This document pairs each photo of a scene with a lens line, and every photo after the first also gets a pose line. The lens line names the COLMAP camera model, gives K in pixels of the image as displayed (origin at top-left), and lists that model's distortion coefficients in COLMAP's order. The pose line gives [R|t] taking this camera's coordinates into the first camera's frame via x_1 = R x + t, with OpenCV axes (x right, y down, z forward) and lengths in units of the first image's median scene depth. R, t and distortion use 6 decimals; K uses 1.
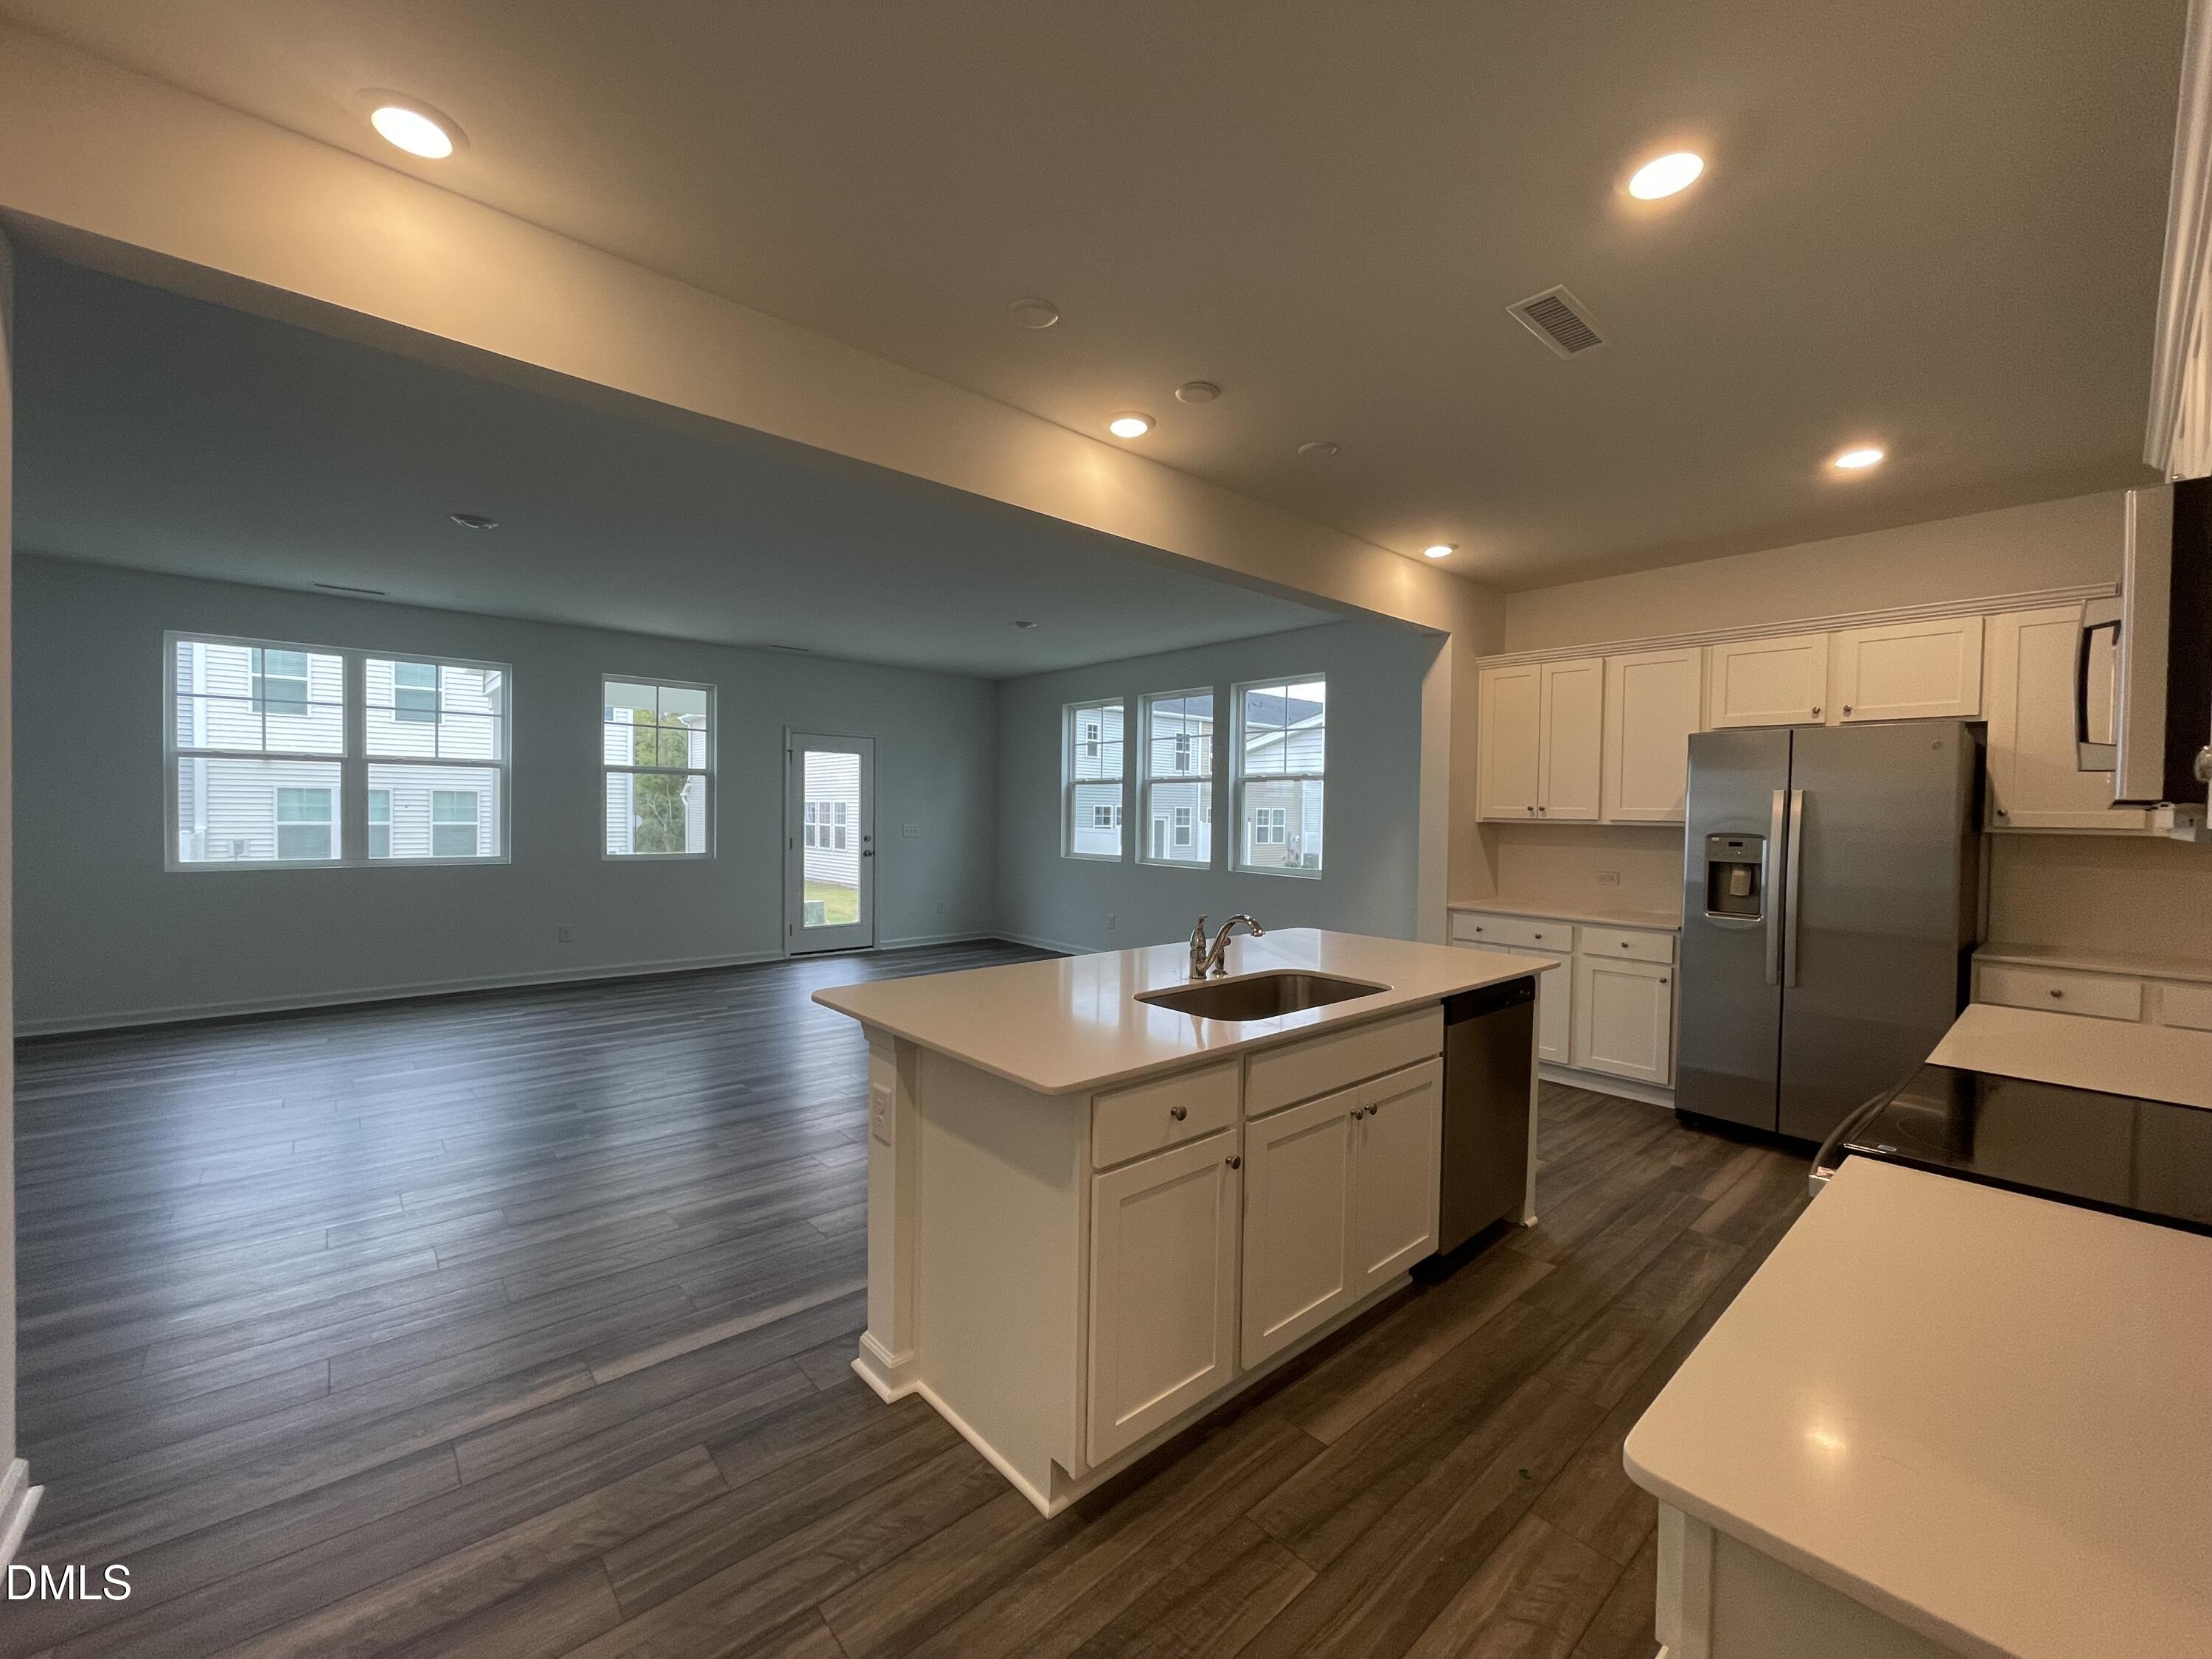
lens RADIAL K [[888.9, 0, 1106.0], [0, 888.9, 829.5], [0, 0, 1]] dist [-0.002949, -0.000597]
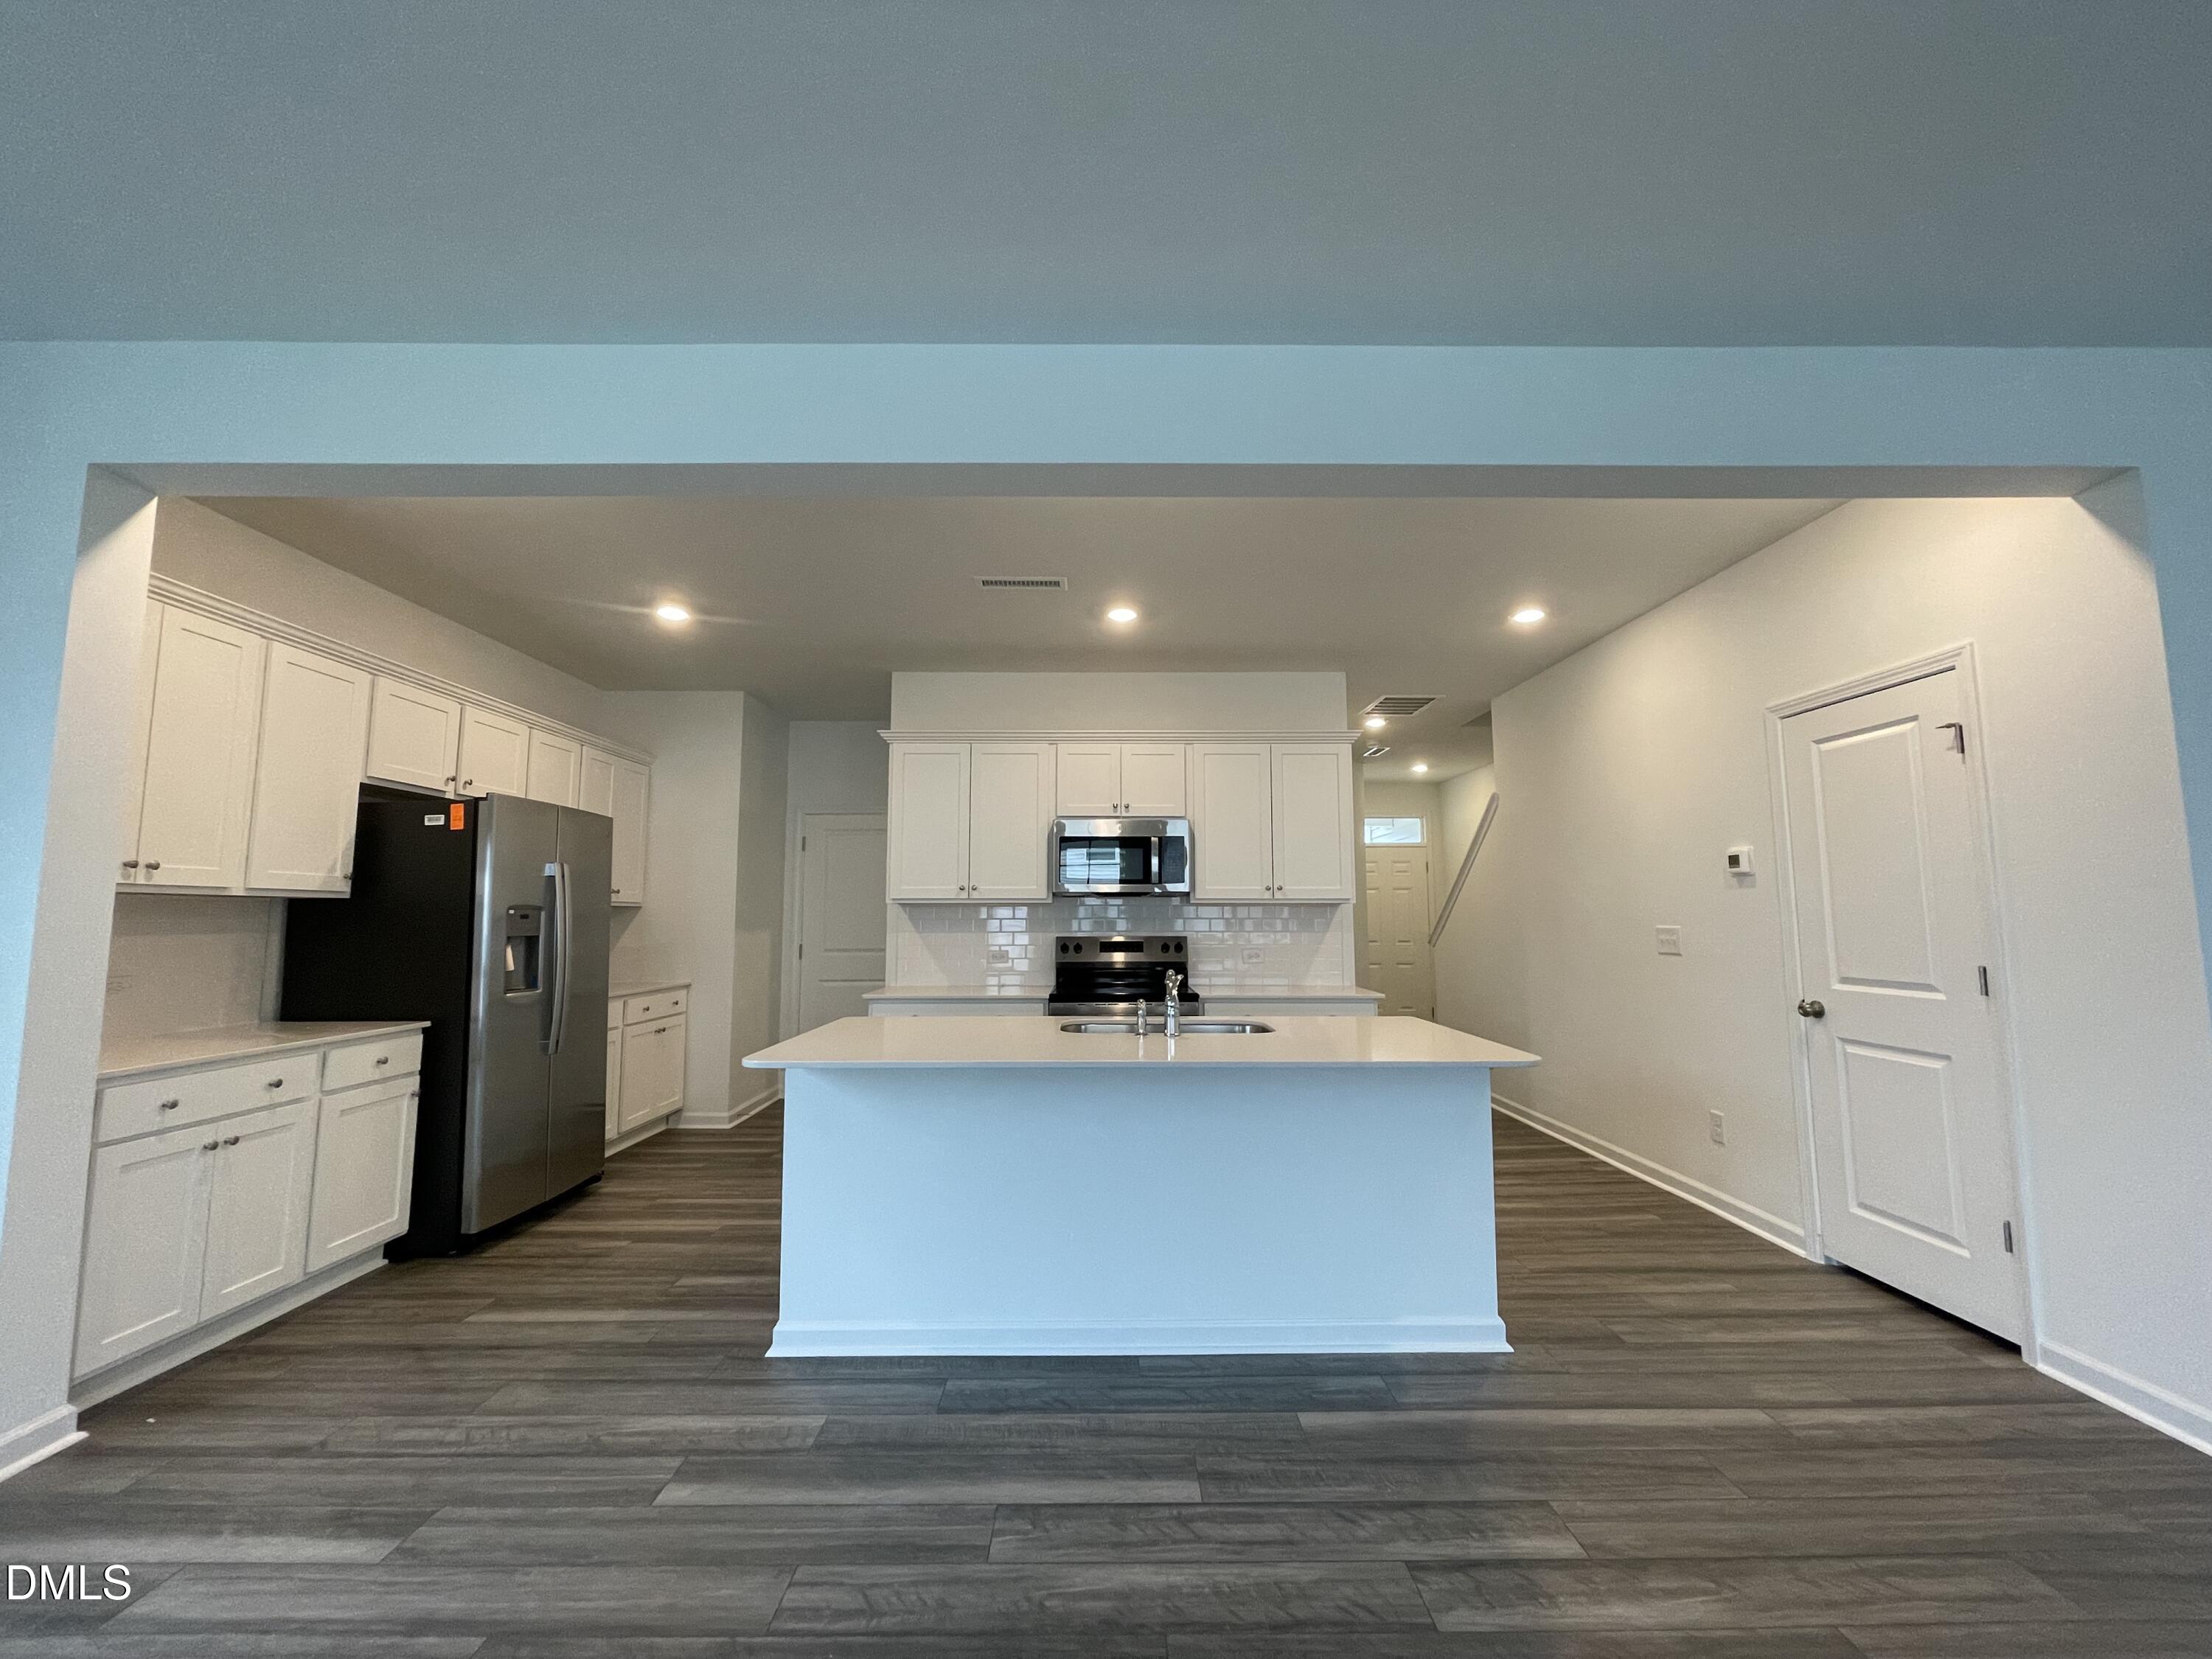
lens RADIAL K [[888.9, 0, 1106.0], [0, 888.9, 829.5], [0, 0, 1]] dist [-0.002949, -0.000597]
pose [[-0.756251, 0.049109, 0.652436, -0.401360], [0.001949, 0.997344, -0.072810, -0.006153], [-0.654279, -0.053791, -0.754338, 1.344839]]
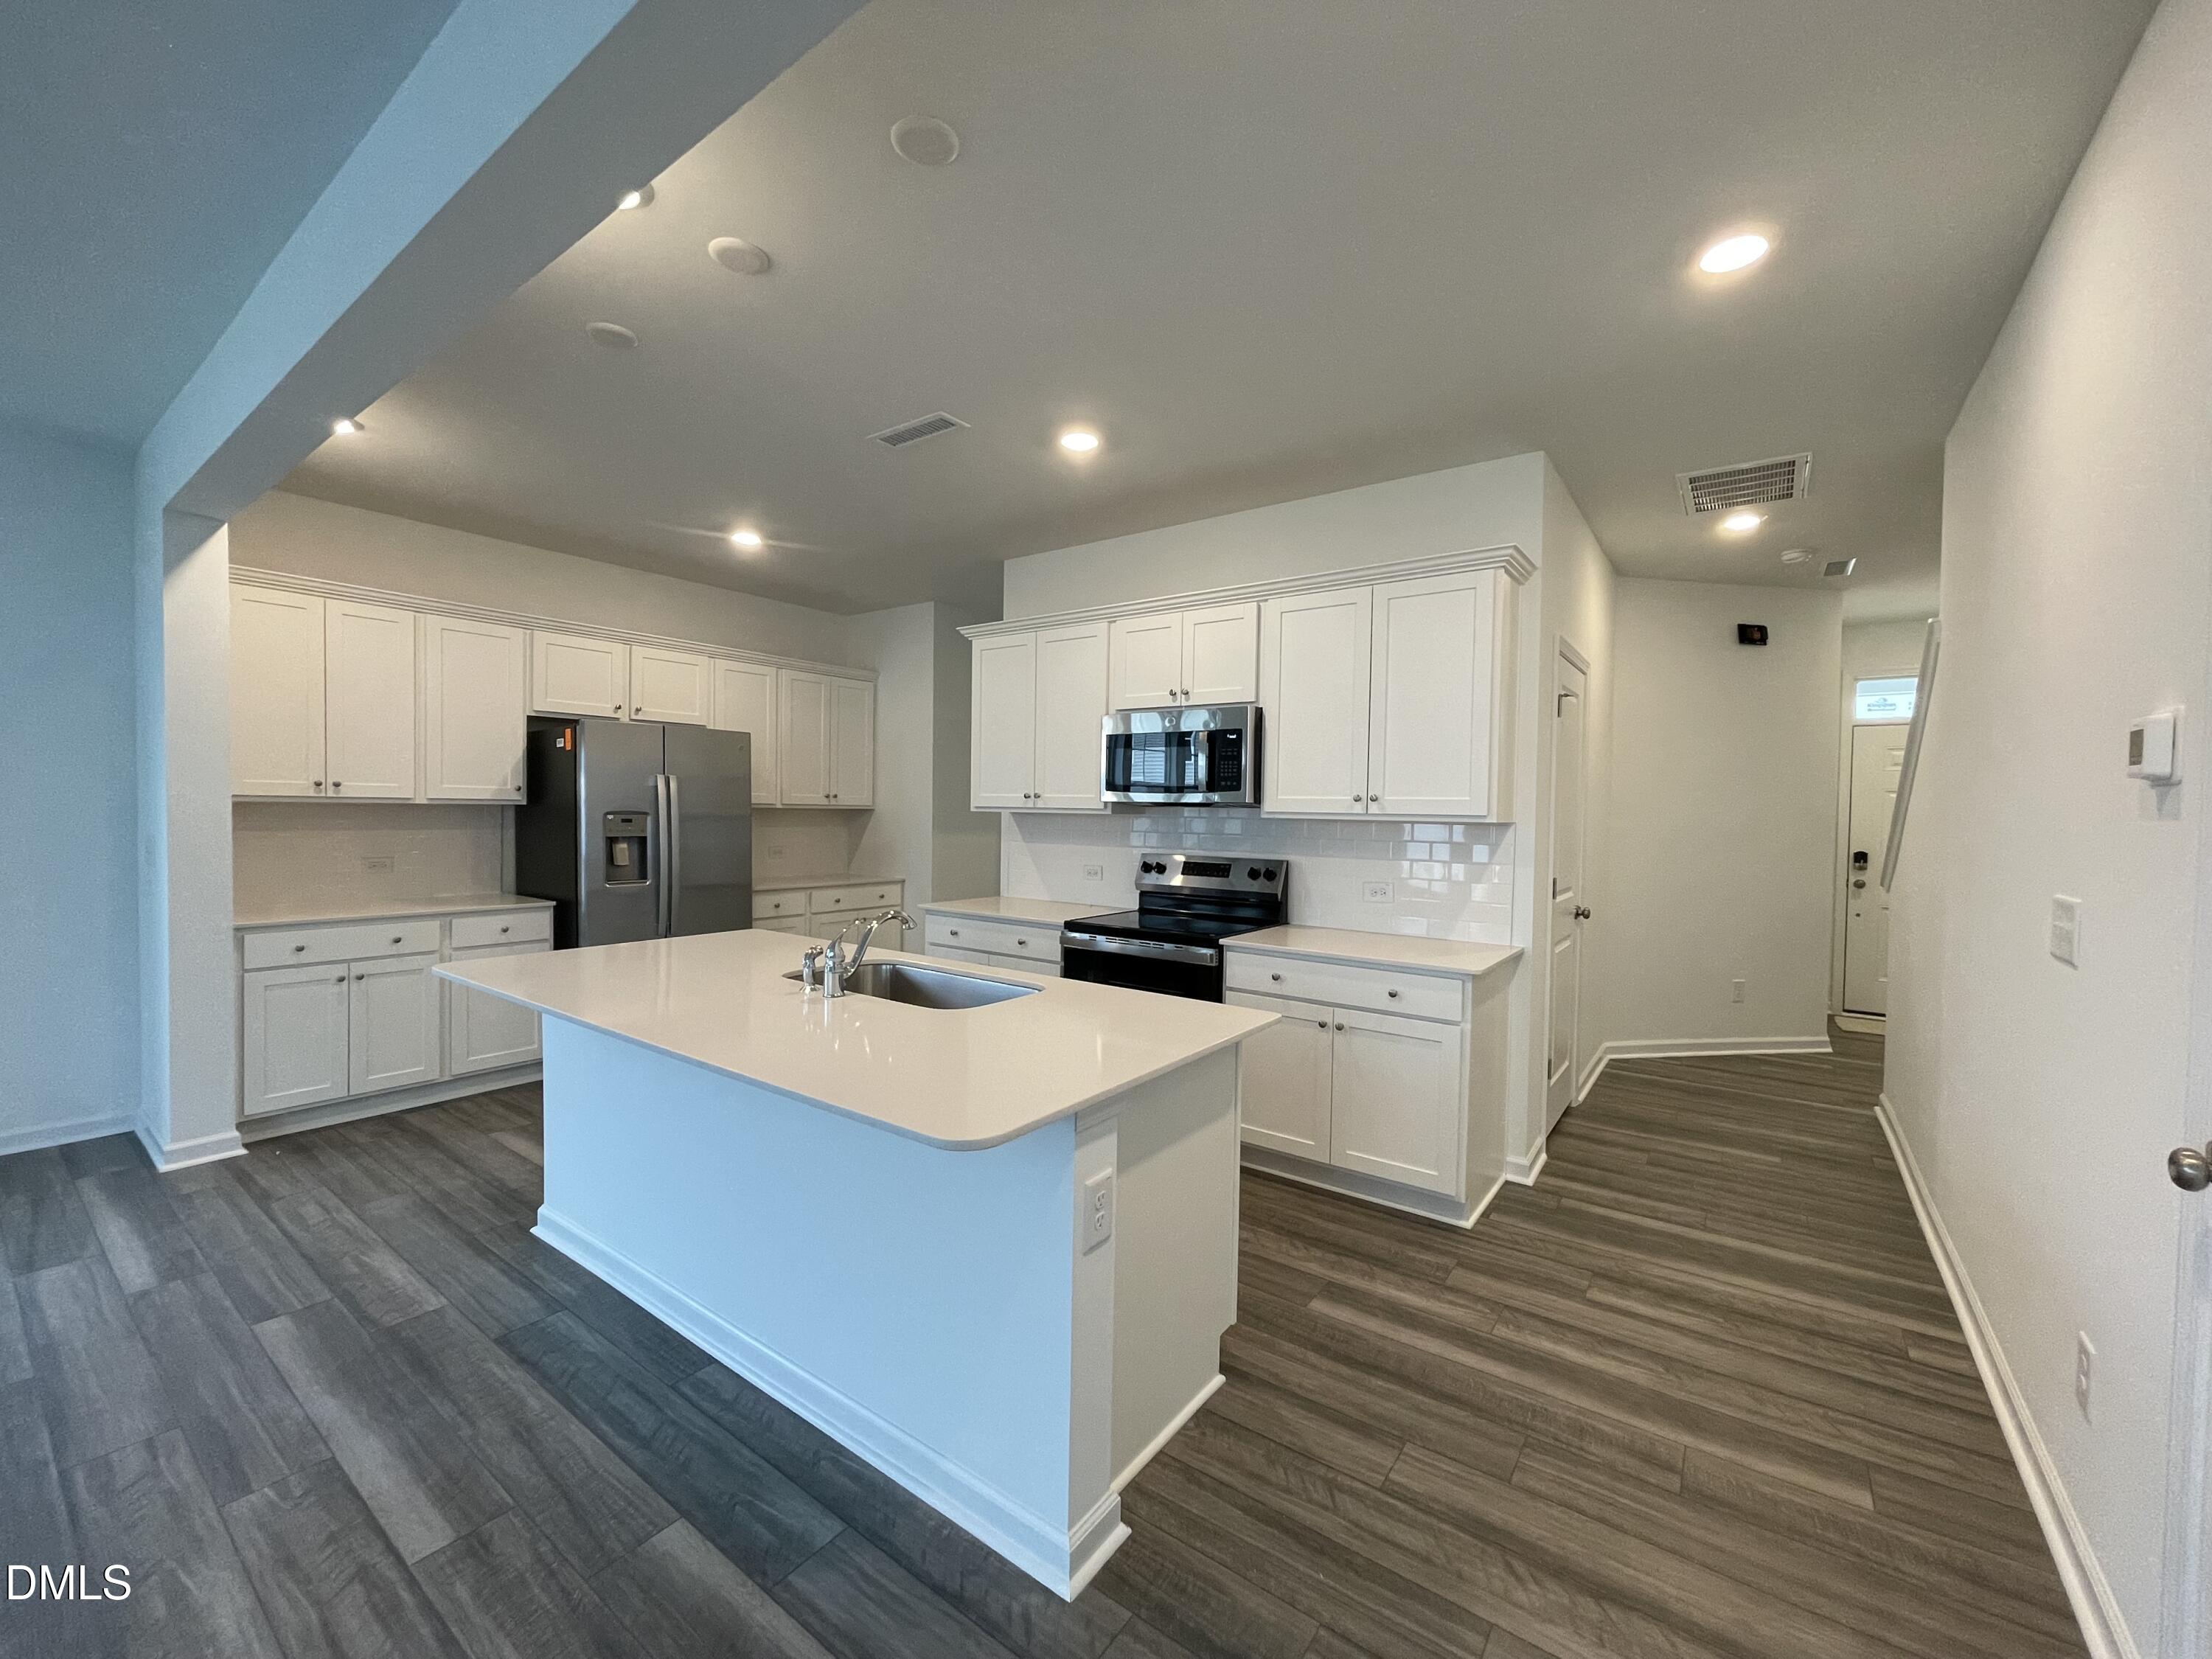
lens RADIAL K [[888.9, 0, 1106.0], [0, 888.9, 829.5], [0, 0, 1]] dist [-0.002949, -0.000597]
pose [[-0.214625, -0.043409, 0.975731, -0.557411], [0.000520, 0.999007, 0.044558, -0.023197], [-0.976696, 0.010070, -0.214389, 0.654305]]
